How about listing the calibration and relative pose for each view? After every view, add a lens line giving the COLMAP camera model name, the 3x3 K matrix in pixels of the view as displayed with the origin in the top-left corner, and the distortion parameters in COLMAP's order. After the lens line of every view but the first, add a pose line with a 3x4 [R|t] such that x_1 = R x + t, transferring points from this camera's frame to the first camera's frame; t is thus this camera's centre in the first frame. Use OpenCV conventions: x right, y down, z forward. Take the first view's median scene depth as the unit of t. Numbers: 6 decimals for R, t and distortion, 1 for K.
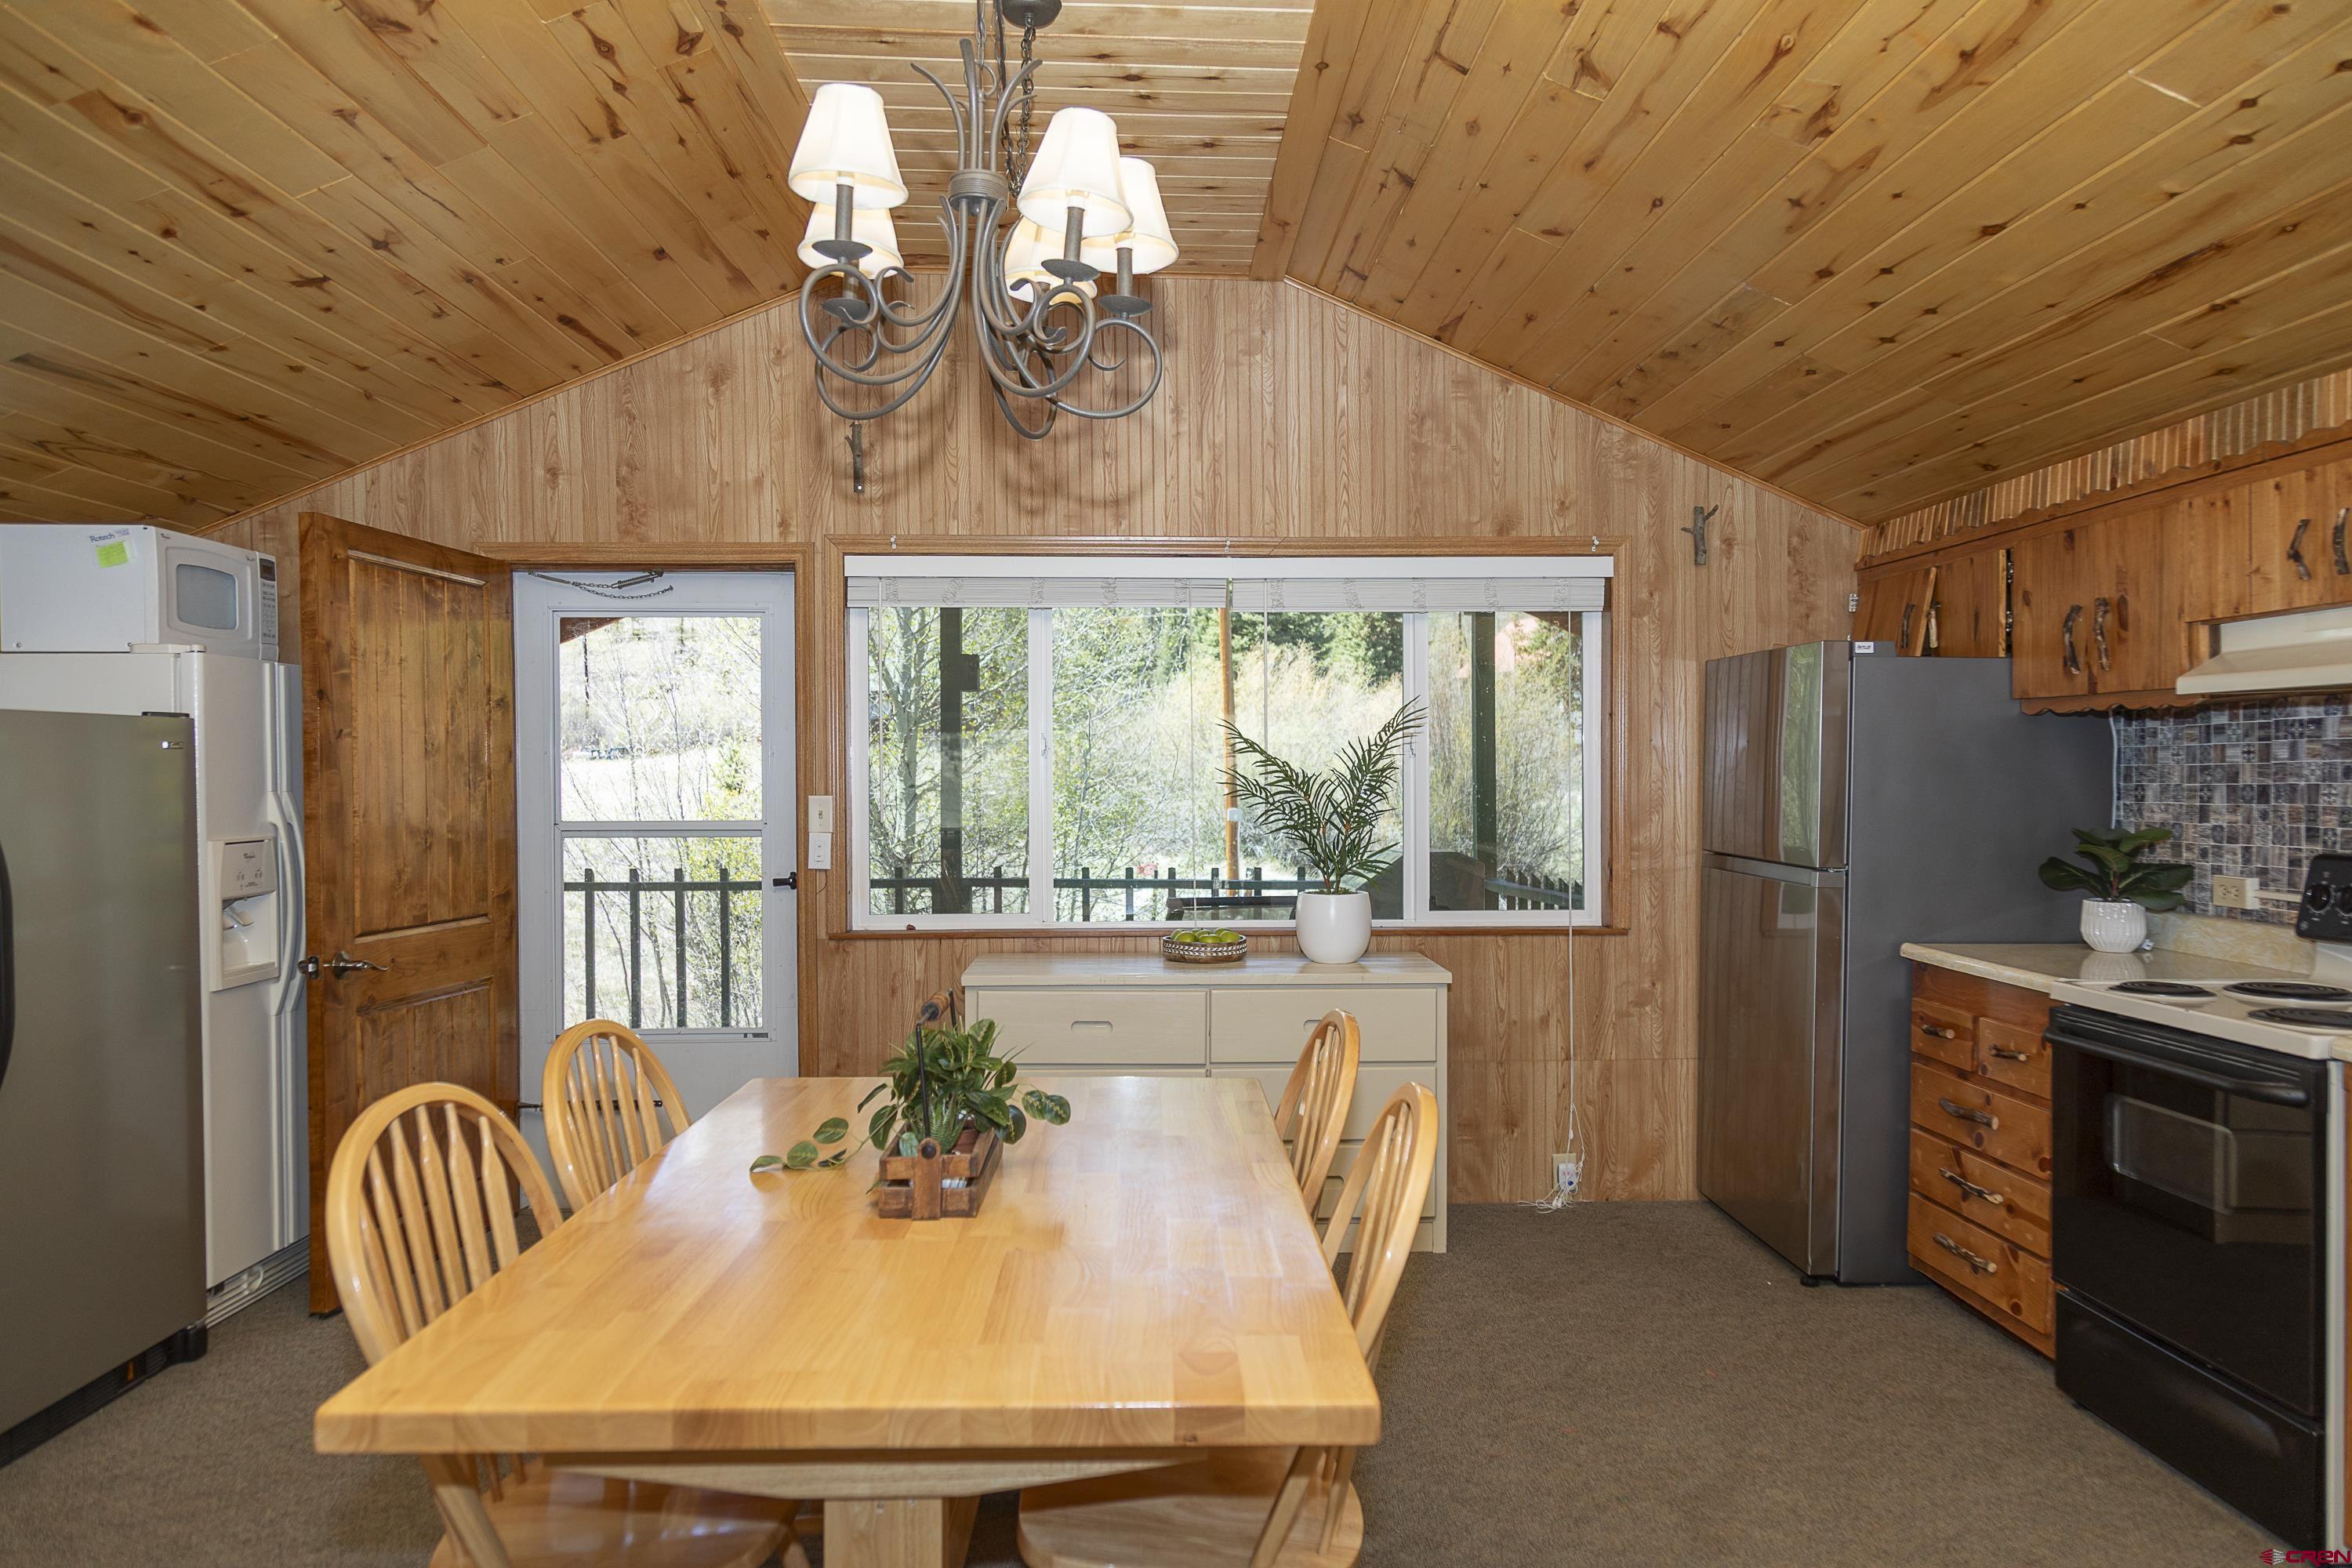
lens RADIAL K [[1538.5, 0, 1192.6], [0, 1538.5, 824.3], [0, 0, 1]] dist [0.007411, 0.003971]
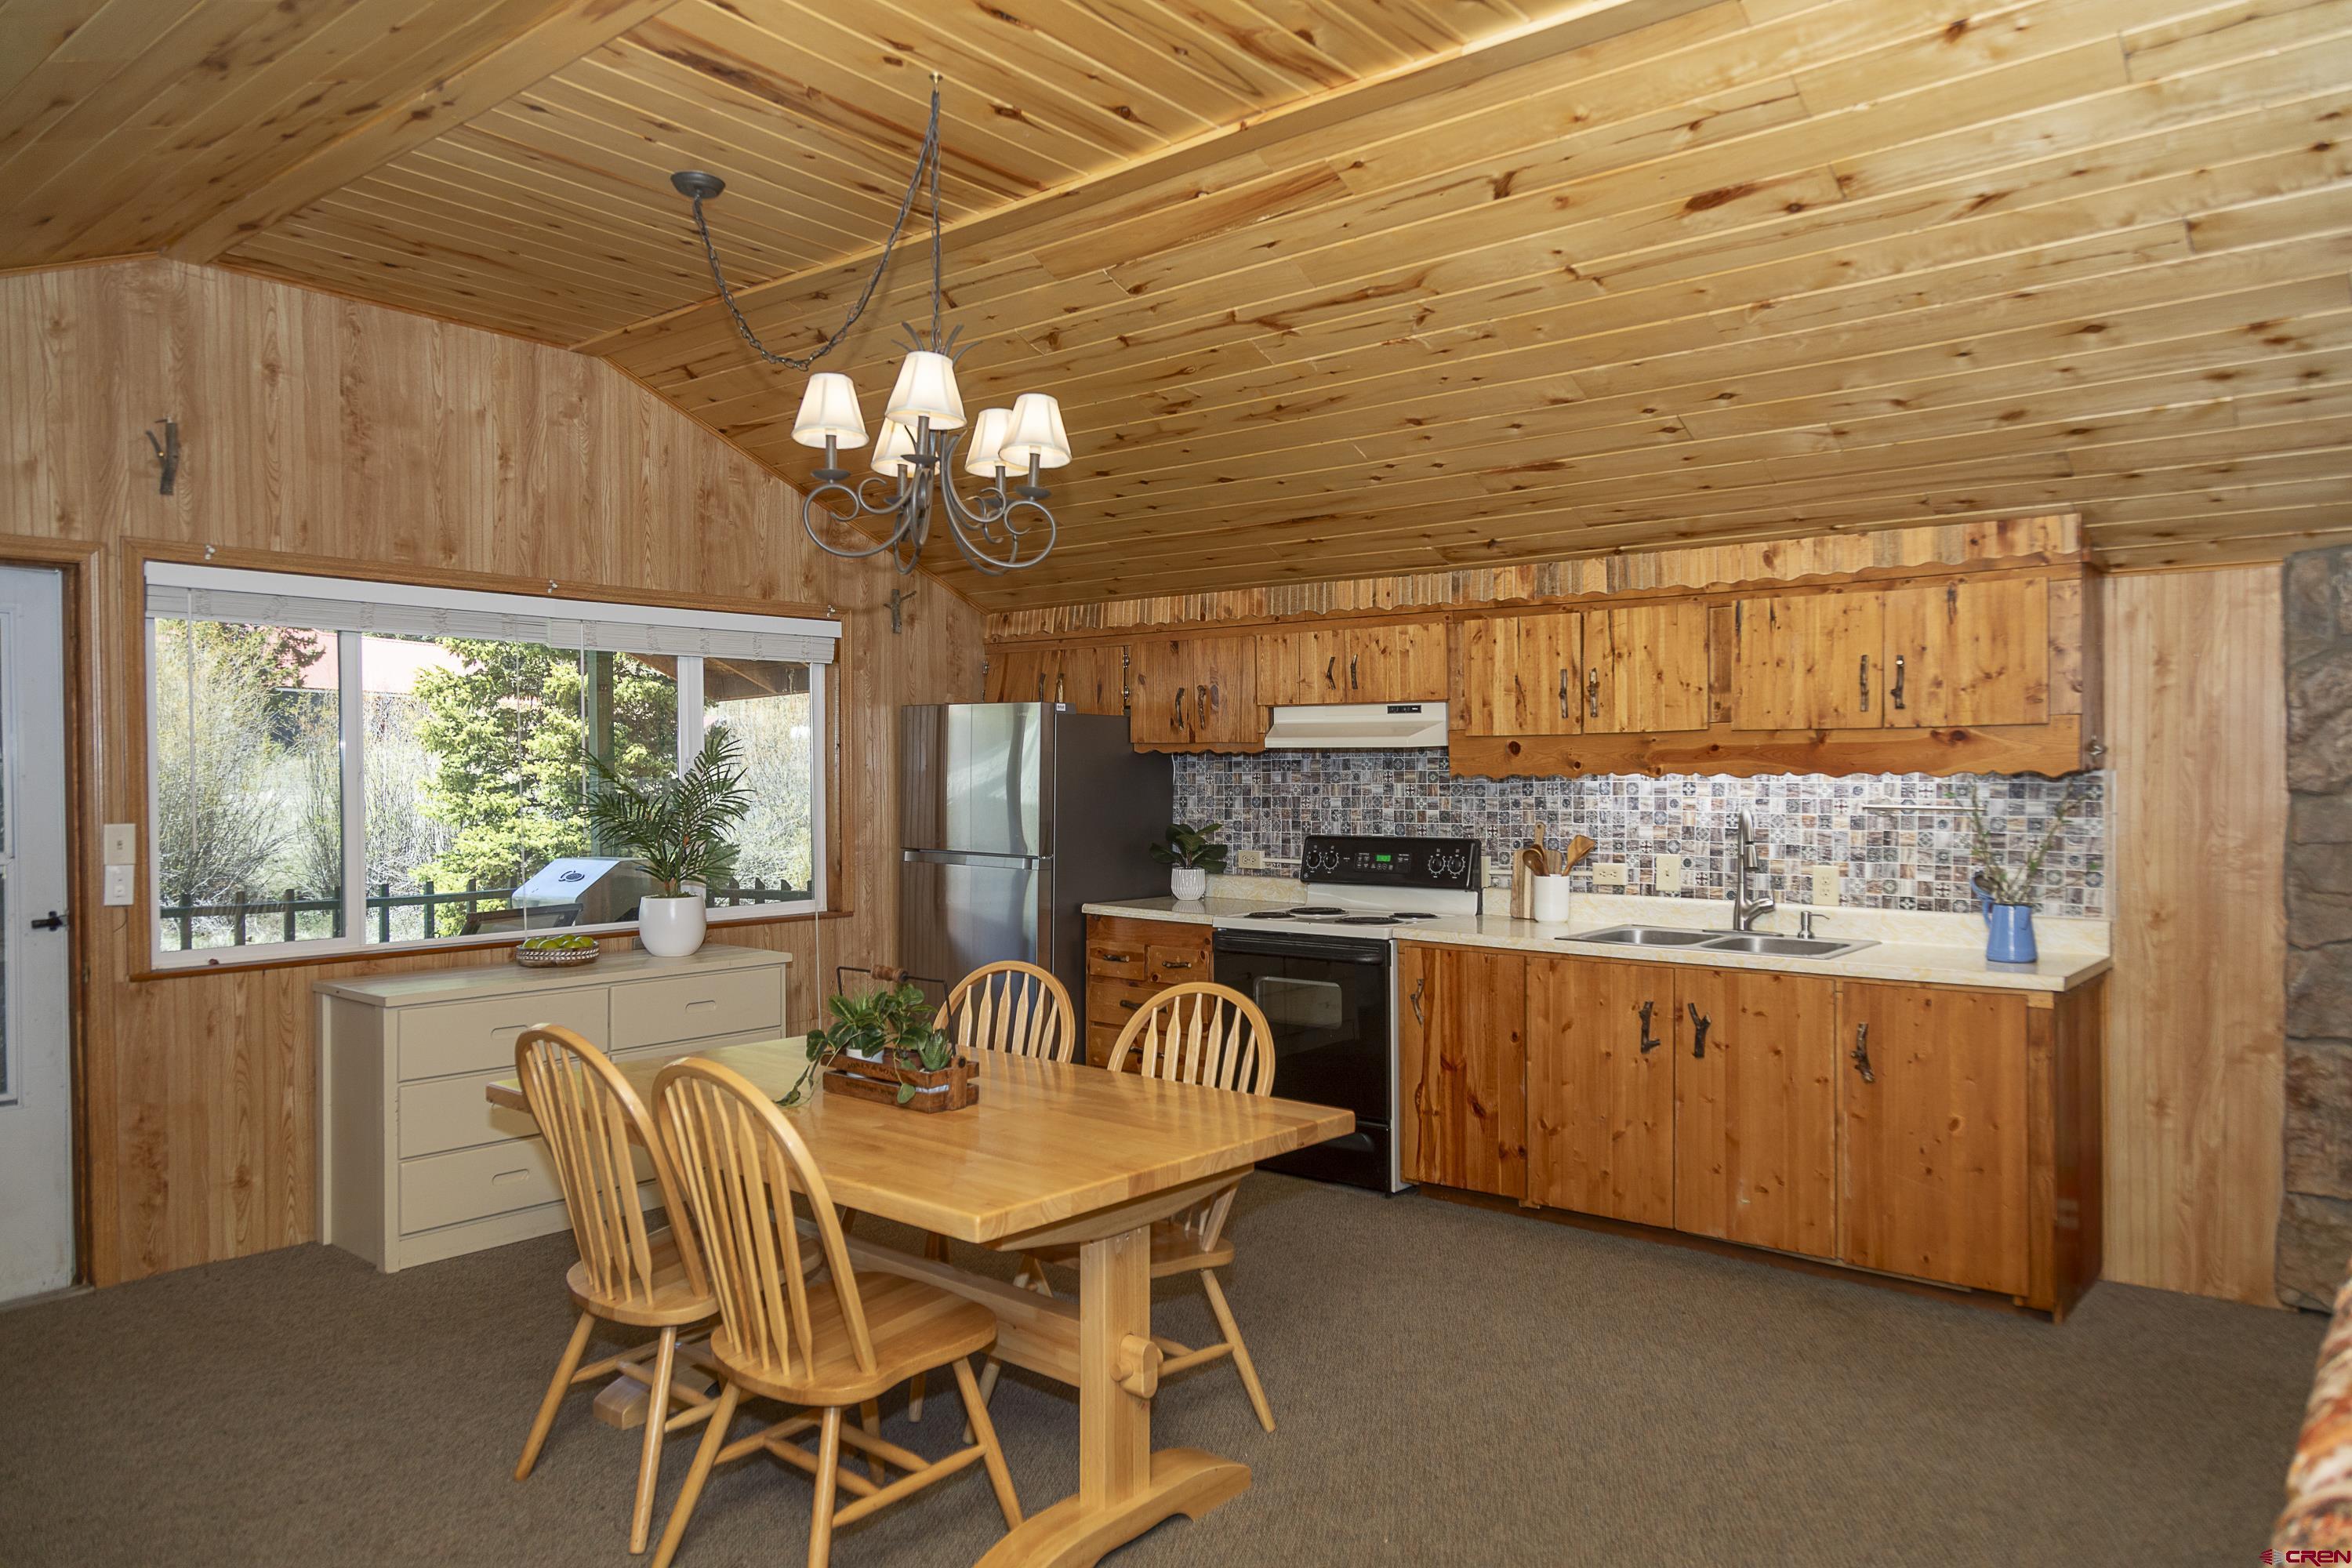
lens RADIAL K [[1531.6, 0, 1194.7], [0, 1531.6, 803.3], [0, 0, 1]] dist [0.007948, 0.000933]
pose [[0.670114, -0.015006, 0.742107, -0.494645], [0.024954, 0.999686, -0.002320, -0.012678], [-0.741839, 0.020073, 0.670278, -0.074097]]
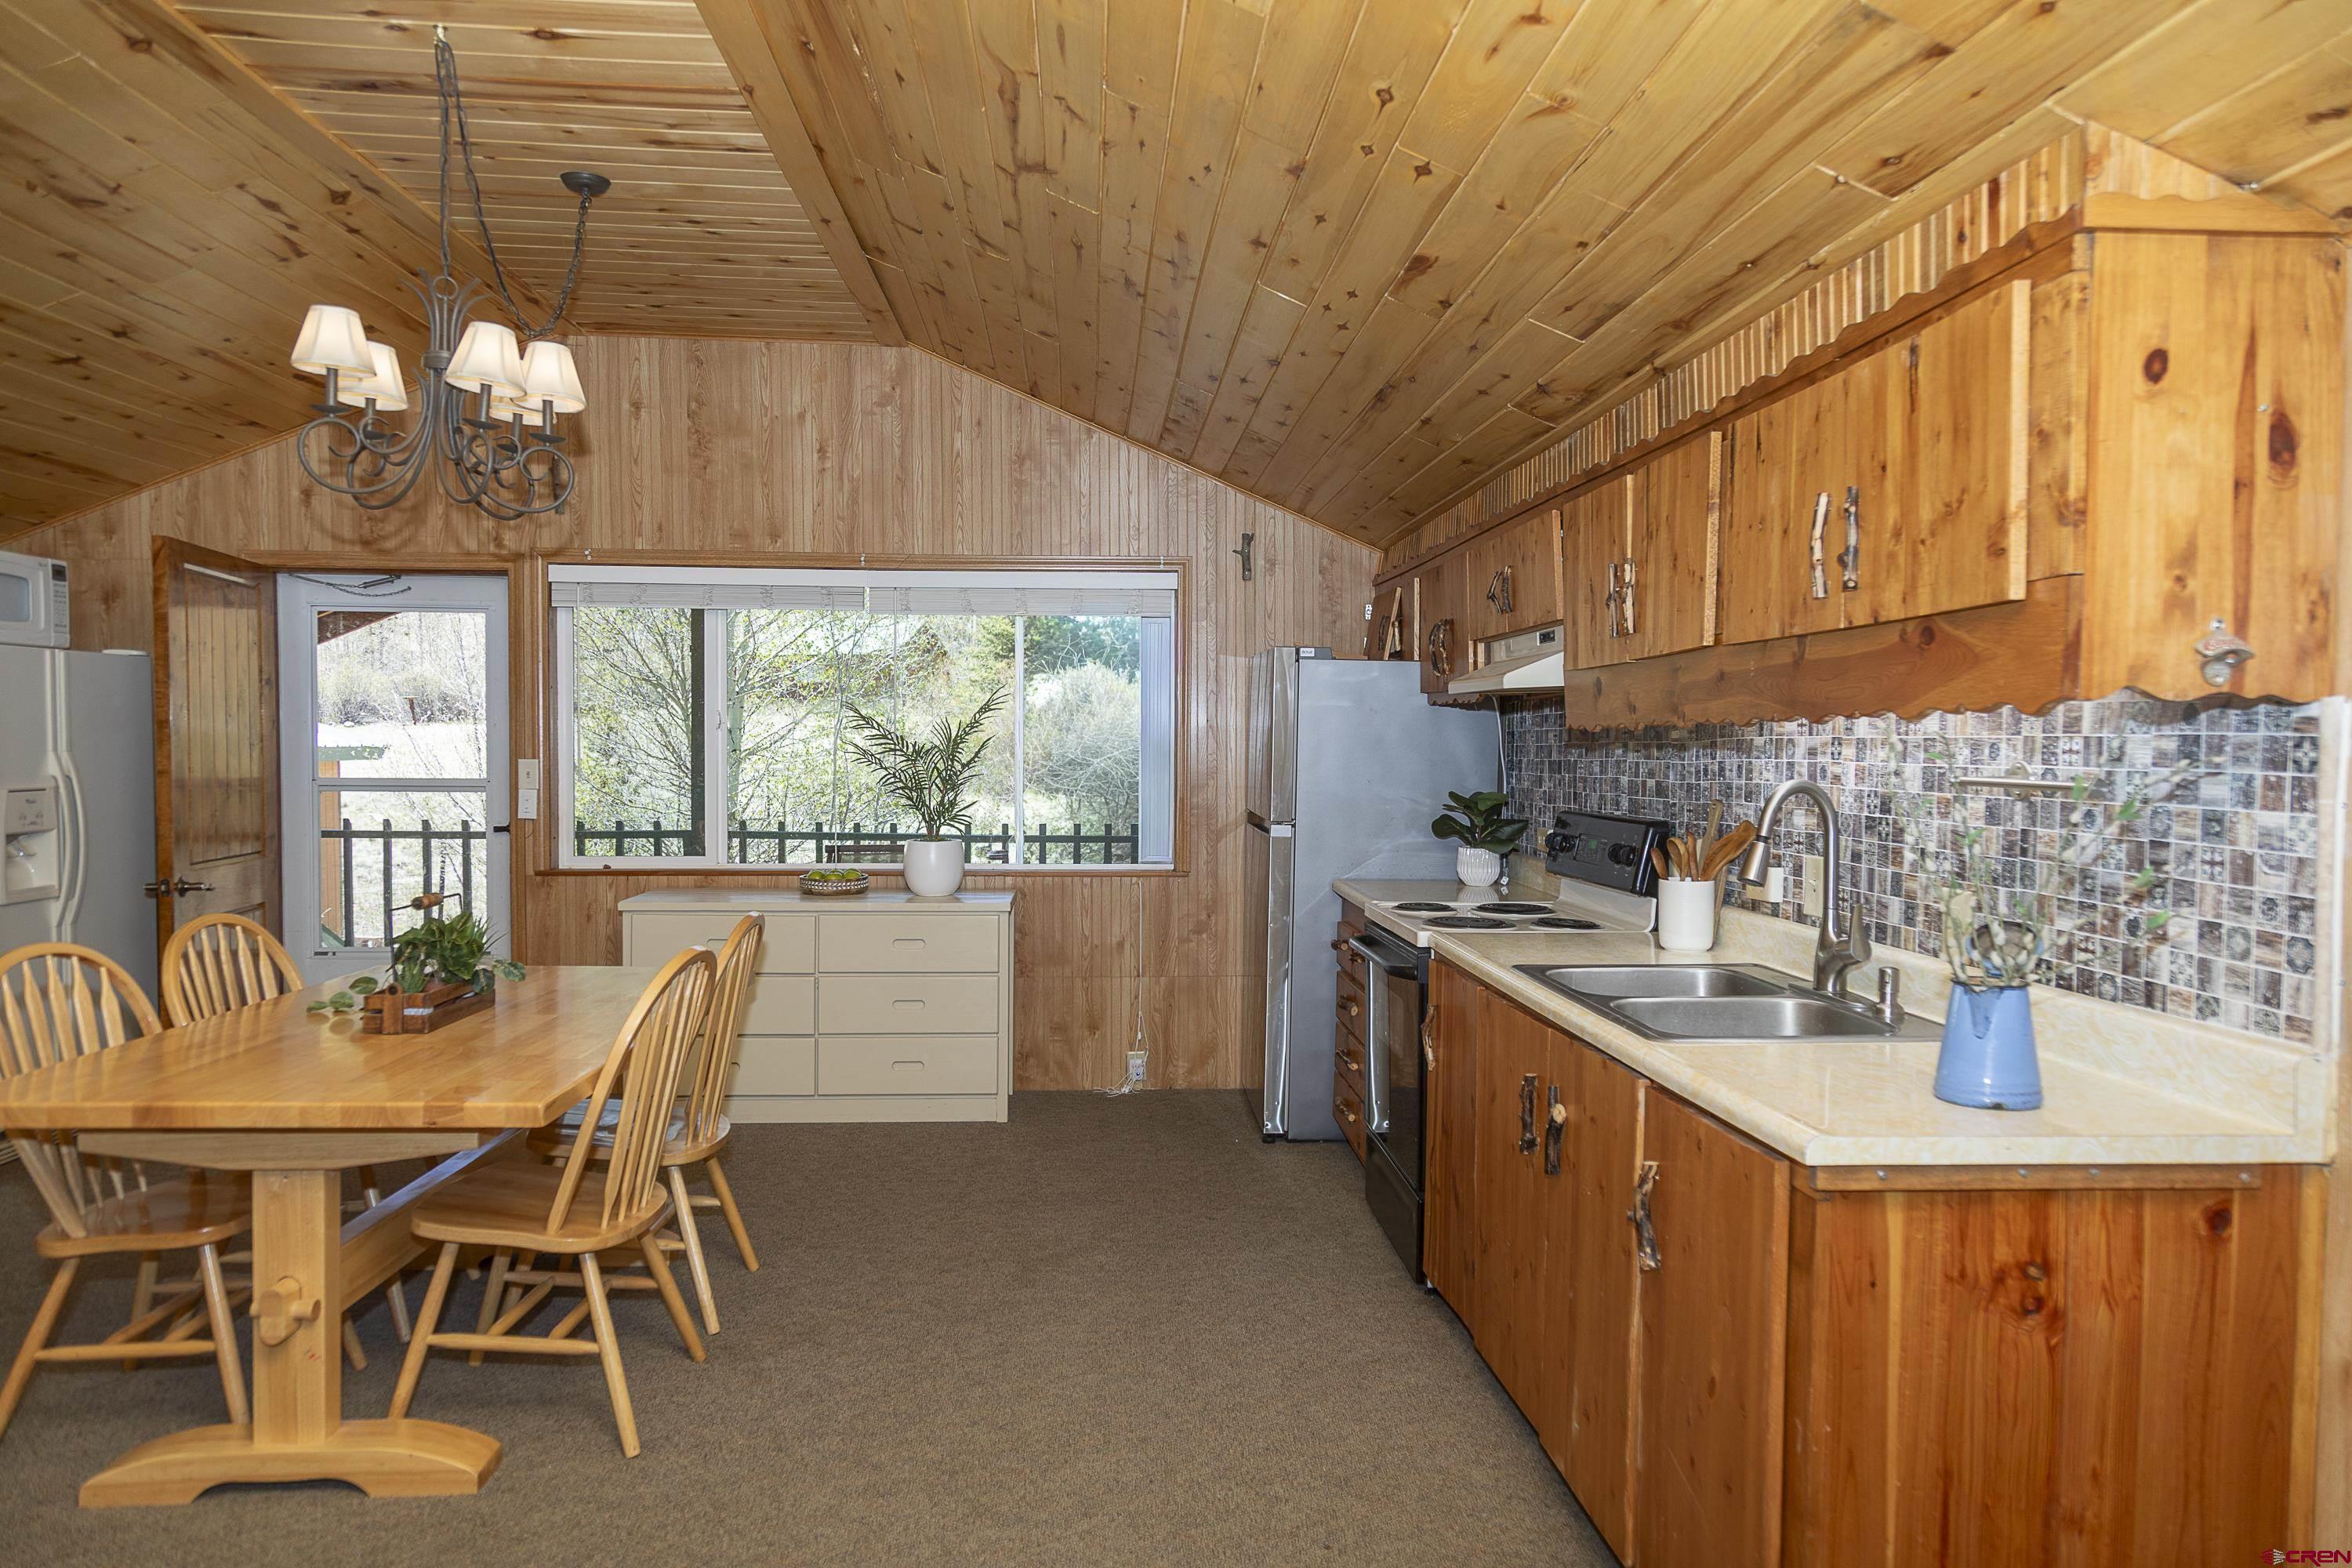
lens RADIAL K [[1531.6, 0, 1194.7], [0, 1531.6, 803.3], [0, 0, 1]] dist [0.007948, 0.000933]
pose [[0.999464, 0.007848, 0.031769, 0.256613], [-0.008062, 0.999946, 0.006624, 0.004550], [-0.031716, -0.006877, 0.999473, -0.248345]]
